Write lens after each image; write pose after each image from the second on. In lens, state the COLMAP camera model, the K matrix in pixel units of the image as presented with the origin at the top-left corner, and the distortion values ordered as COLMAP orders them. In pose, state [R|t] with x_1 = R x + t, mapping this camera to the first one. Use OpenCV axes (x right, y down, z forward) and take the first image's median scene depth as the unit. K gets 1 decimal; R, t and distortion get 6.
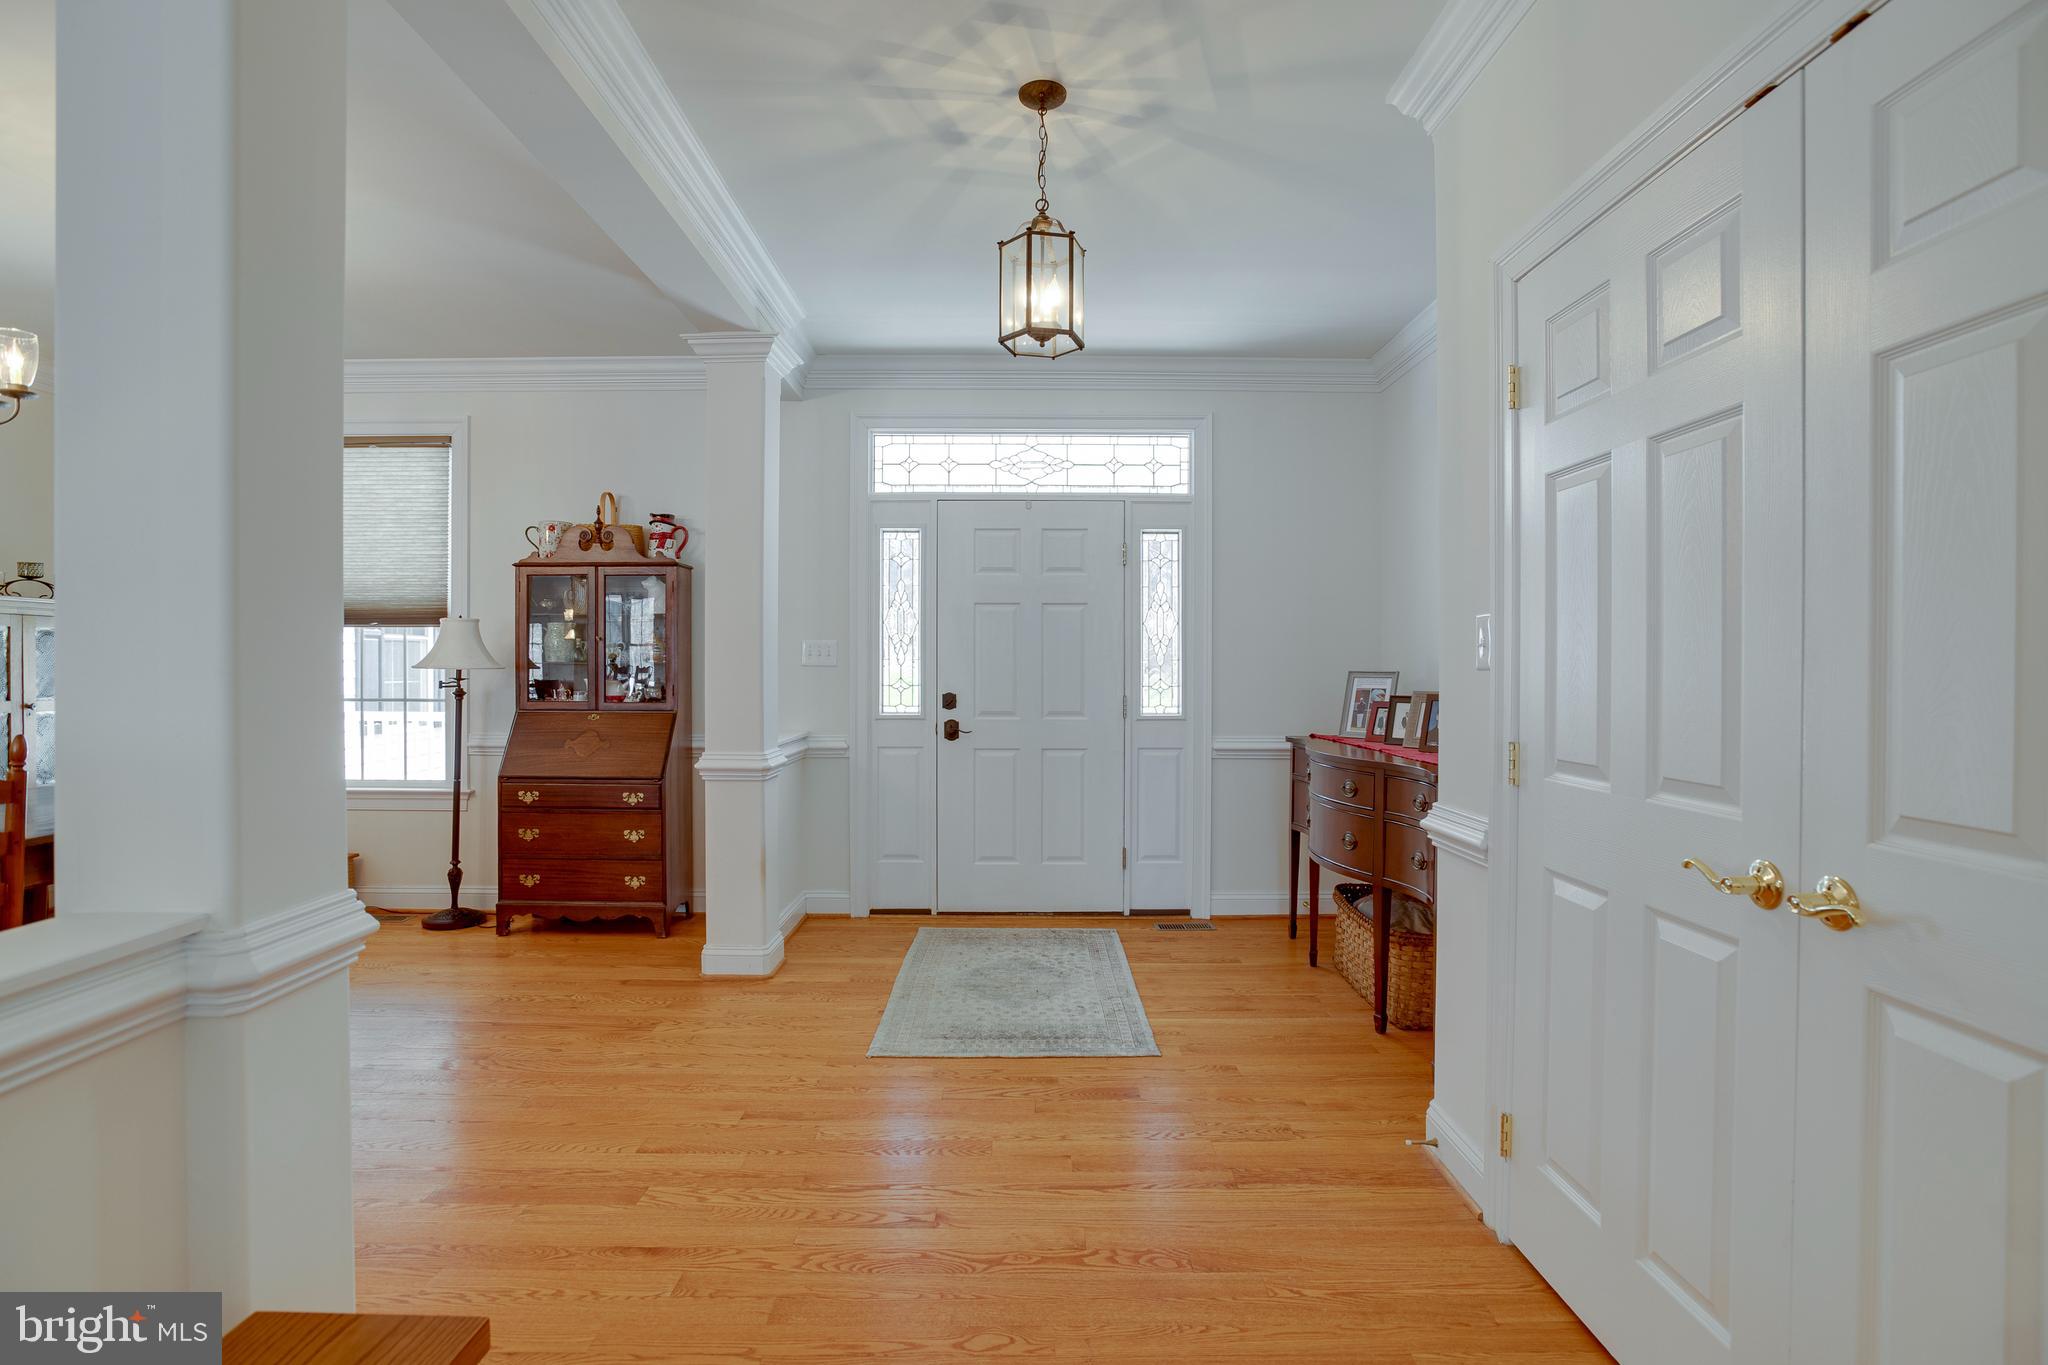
lens RADIAL K [[1010.2, 0, 1006.4], [0, 1010.2, 673.2], [0, 0, 1]] dist [-0.037095, 0.004135]
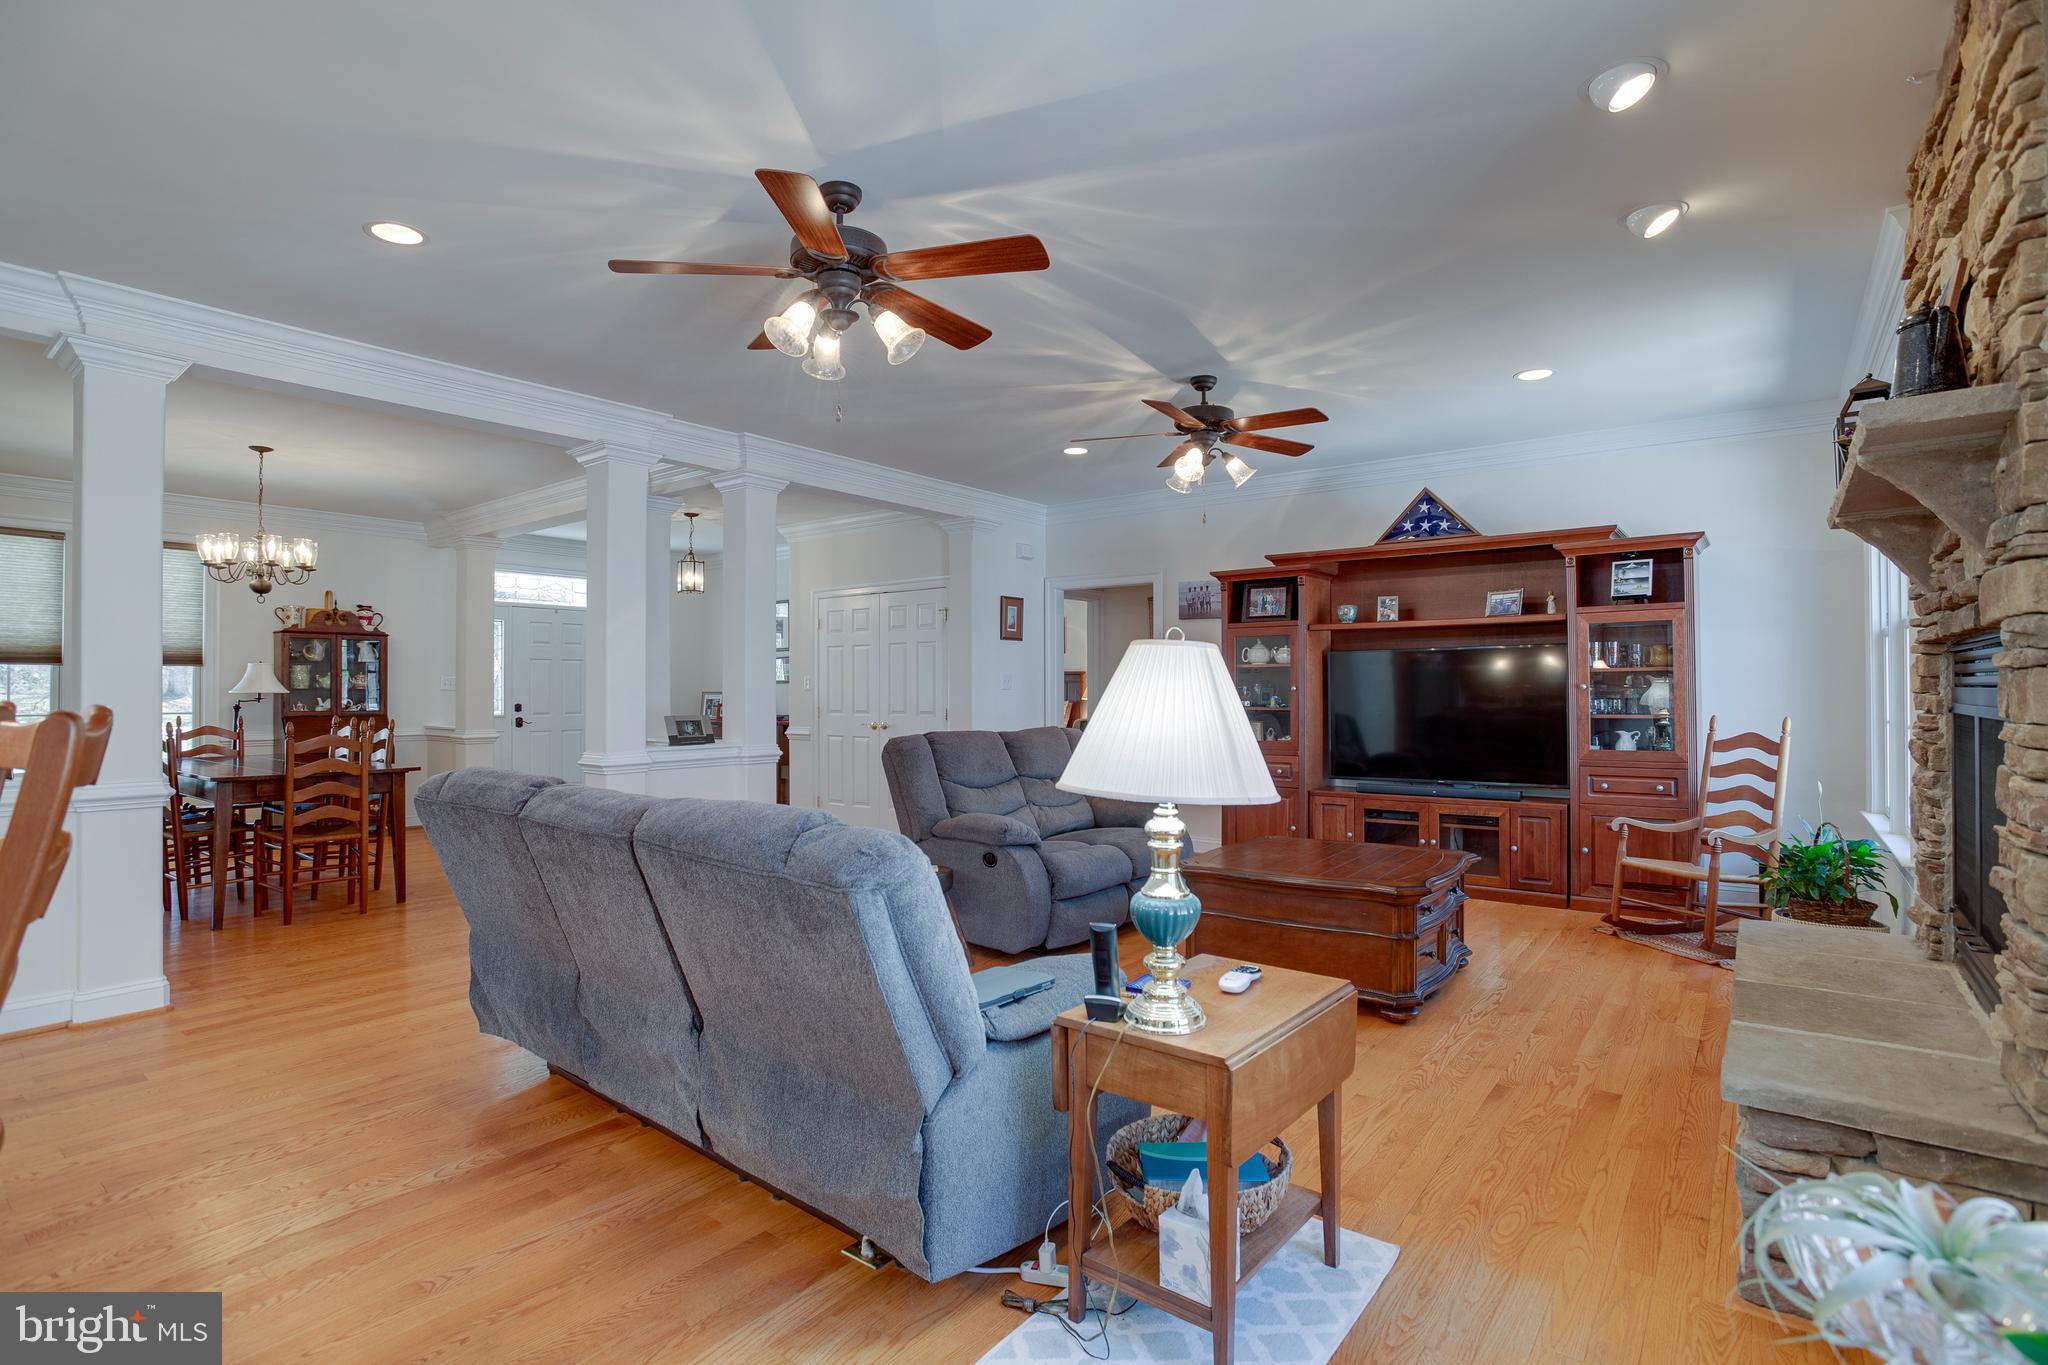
lens RADIAL K [[1010.2, 0, 1022.8], [0, 1010.2, 682.6], [0, 0, 1]] dist [-0.037095, 0.004135]
pose [[0.603259, 0.002523, 0.797542, -1.028809], [0.011374, 0.999866, -0.011766, 0.012602], [-0.797464, 0.016169, 0.603149, -0.981904]]
